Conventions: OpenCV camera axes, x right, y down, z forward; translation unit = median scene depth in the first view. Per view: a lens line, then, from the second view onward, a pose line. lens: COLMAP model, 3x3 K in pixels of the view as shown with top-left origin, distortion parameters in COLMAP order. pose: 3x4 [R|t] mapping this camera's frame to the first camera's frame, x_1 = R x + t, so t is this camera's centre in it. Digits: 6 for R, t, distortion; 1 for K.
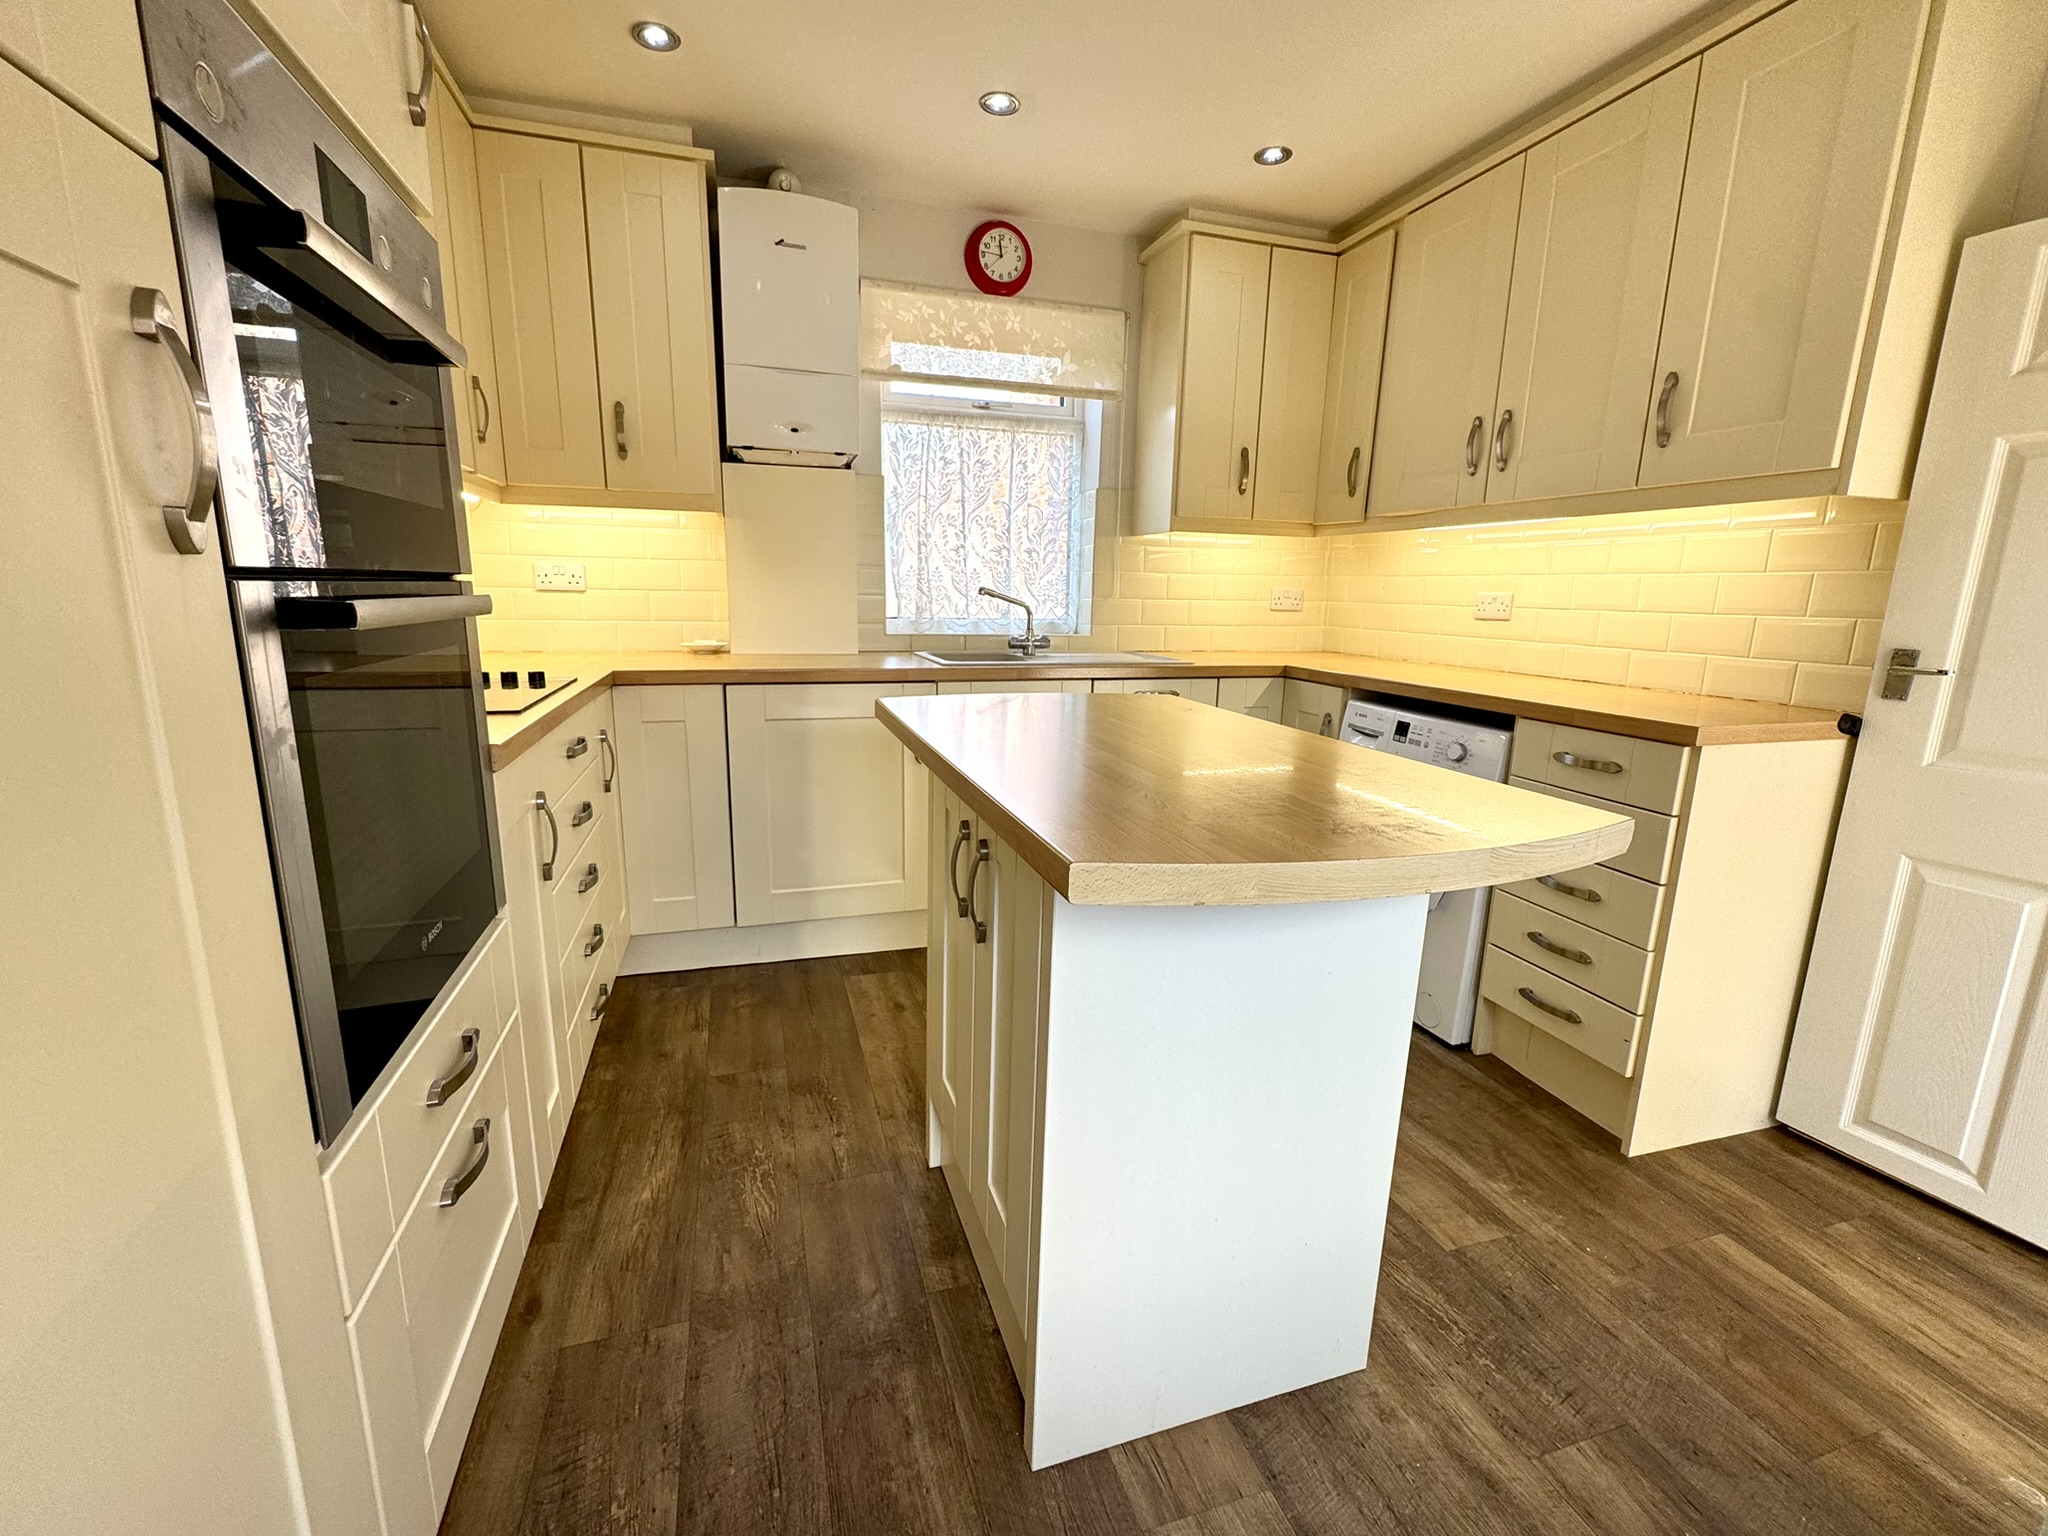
lens RADIAL K [[857.9, 0, 1024.0], [0, 857.9, 768.0], [0, 0, 1]] dist [-0.002386, 0.000242]
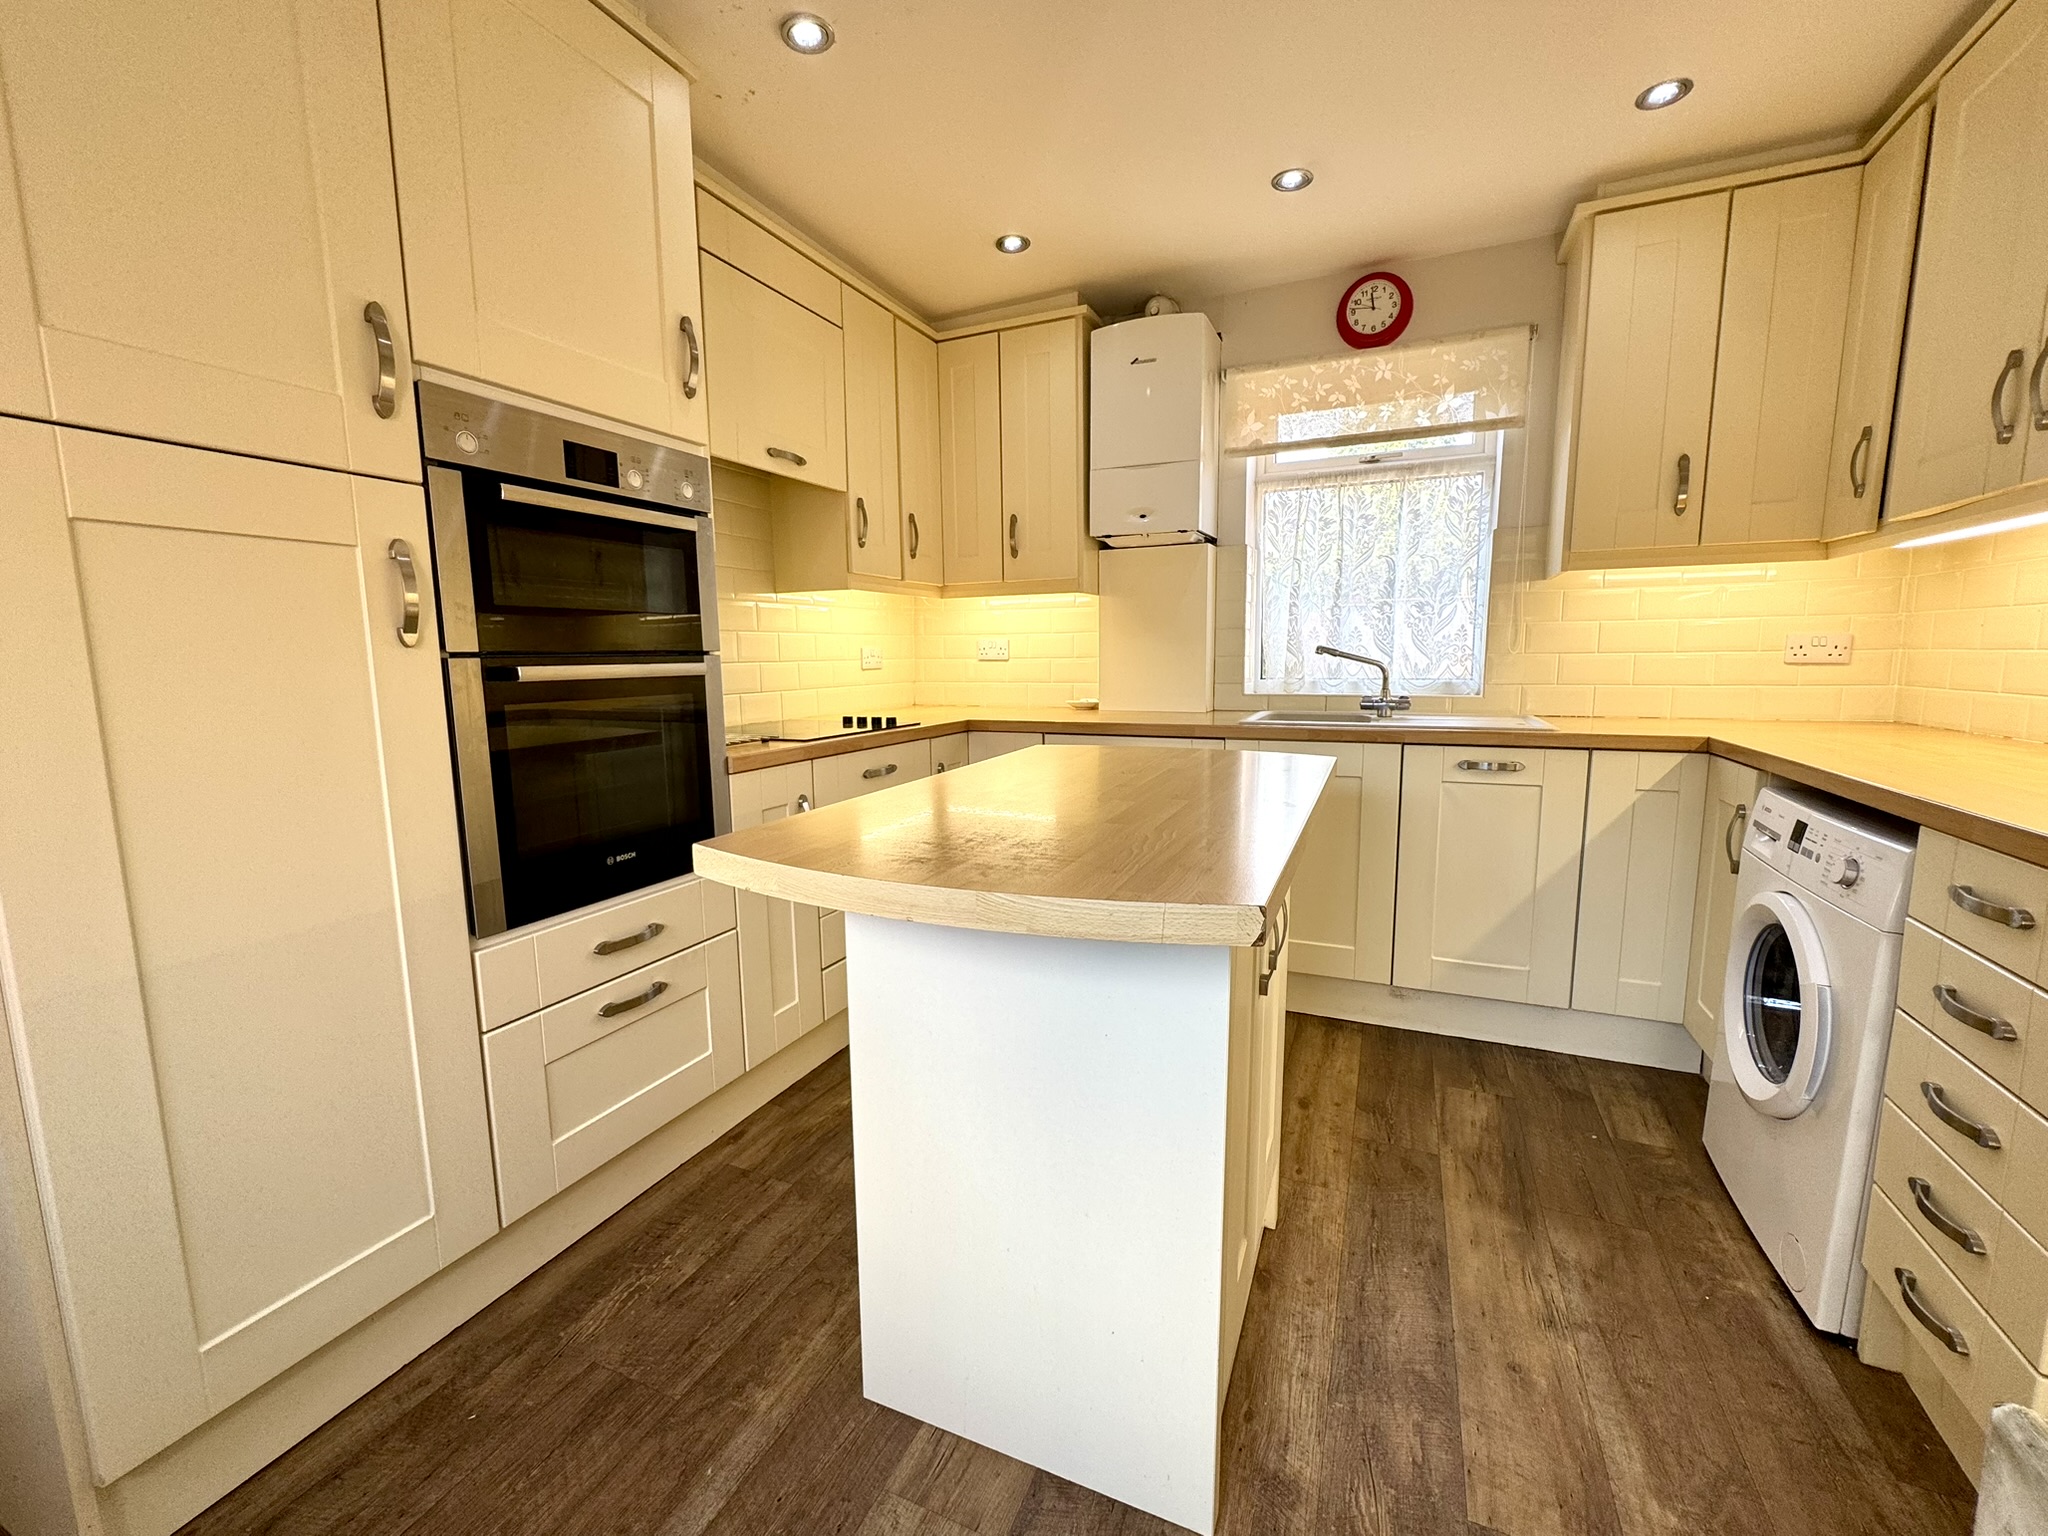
lens RADIAL K [[841.7, 0, 1029.0], [0, 841.7, 768.8], [0, 0, 1]] dist [-0.002196, 0.000556]
pose [[0.749199, 0.061390, -0.659493, 0.340667], [-0.109046, 0.993541, -0.031393, -0.006502], [0.653306, 0.095434, 0.751055, 0.079920]]
